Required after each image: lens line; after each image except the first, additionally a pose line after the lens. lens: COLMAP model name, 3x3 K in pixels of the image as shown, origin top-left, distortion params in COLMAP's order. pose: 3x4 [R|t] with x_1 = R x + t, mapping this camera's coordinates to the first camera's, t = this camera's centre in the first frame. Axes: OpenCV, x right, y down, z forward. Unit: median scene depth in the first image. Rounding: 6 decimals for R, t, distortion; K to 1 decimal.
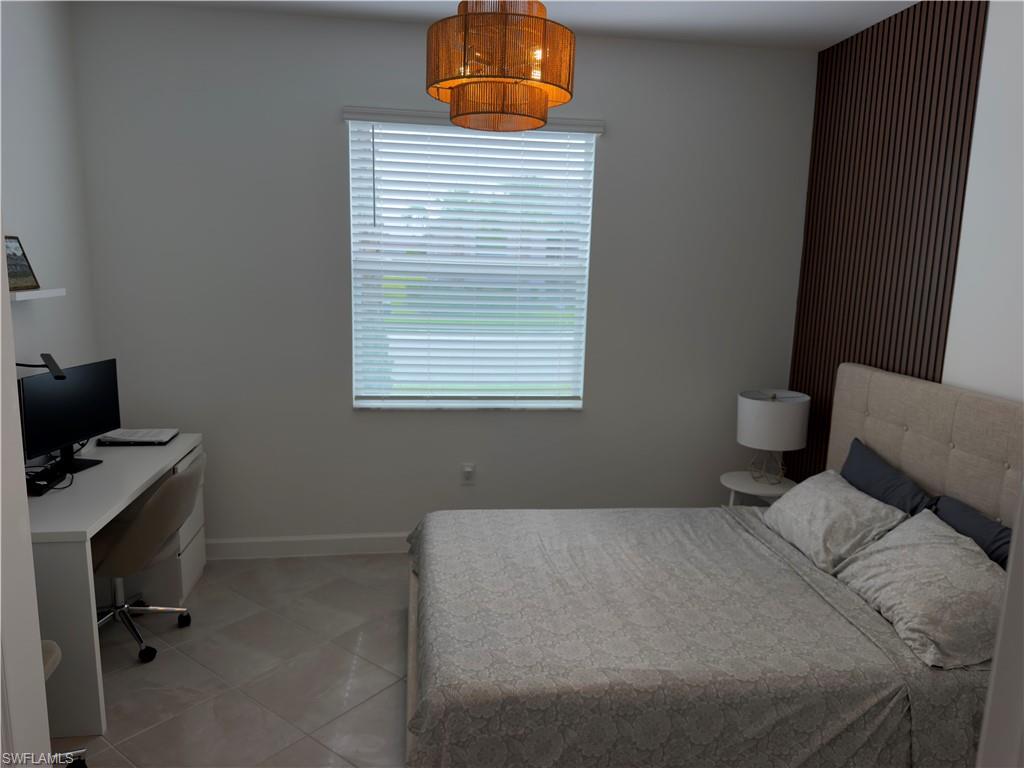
lens RADIAL K [[717.0, 0, 514.8], [0, 717.0, 384.2], [0, 0, 1]] dist [0.114666, -0.190356]
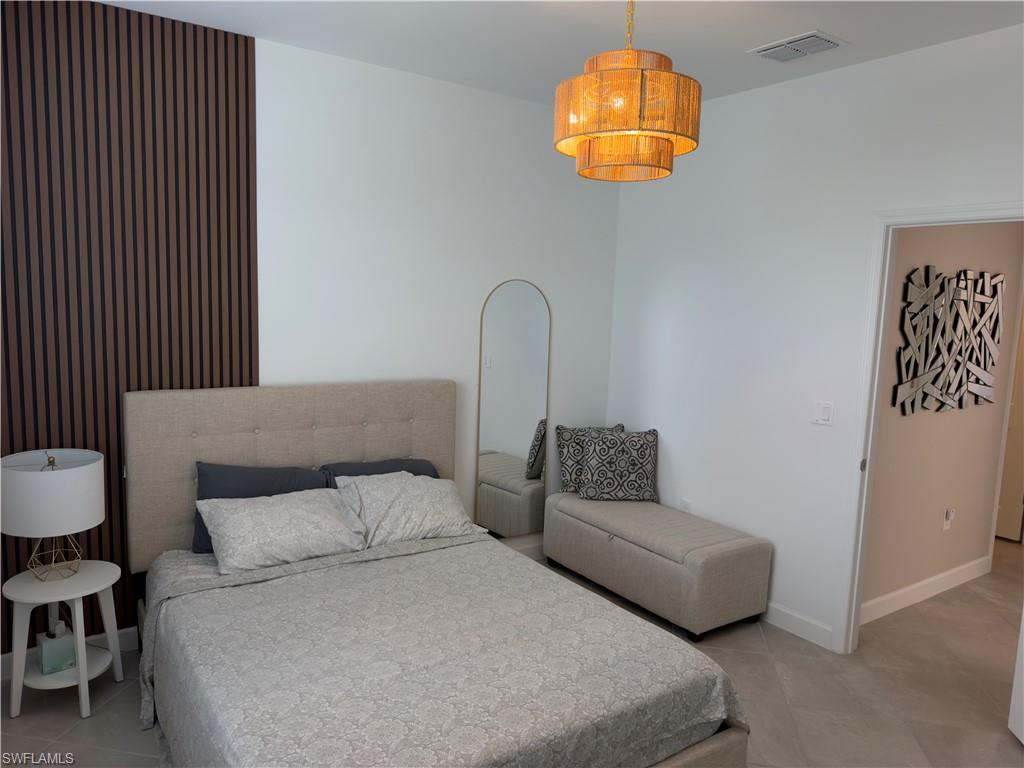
lens RADIAL K [[717.0, 0, 514.8], [0, 717.0, 384.2], [0, 0, 1]] dist [0.114666, -0.190356]
pose [[-0.451831, -0.157164, 0.878151, -0.648868], [0.100077, 0.969216, 0.224954, -0.233884], [-0.886472, 0.189524, -0.422193, 1.171268]]
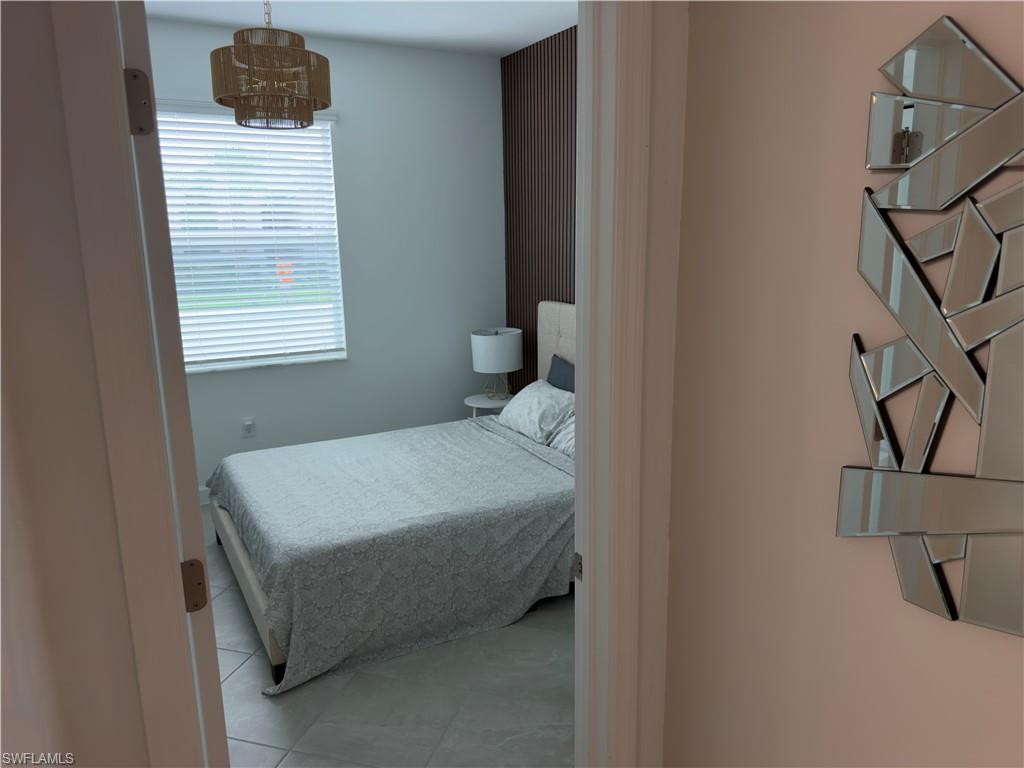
lens RADIAL K [[717.0, 0, 514.8], [0, 717.0, 384.2], [0, 0, 1]] dist [0.114666, -0.190356]
pose [[0.927785, -0.115274, 0.354862, -0.102516], [0.102381, 0.993226, 0.054966, 0.054768], [-0.358795, -0.014665, 0.933301, -0.275108]]
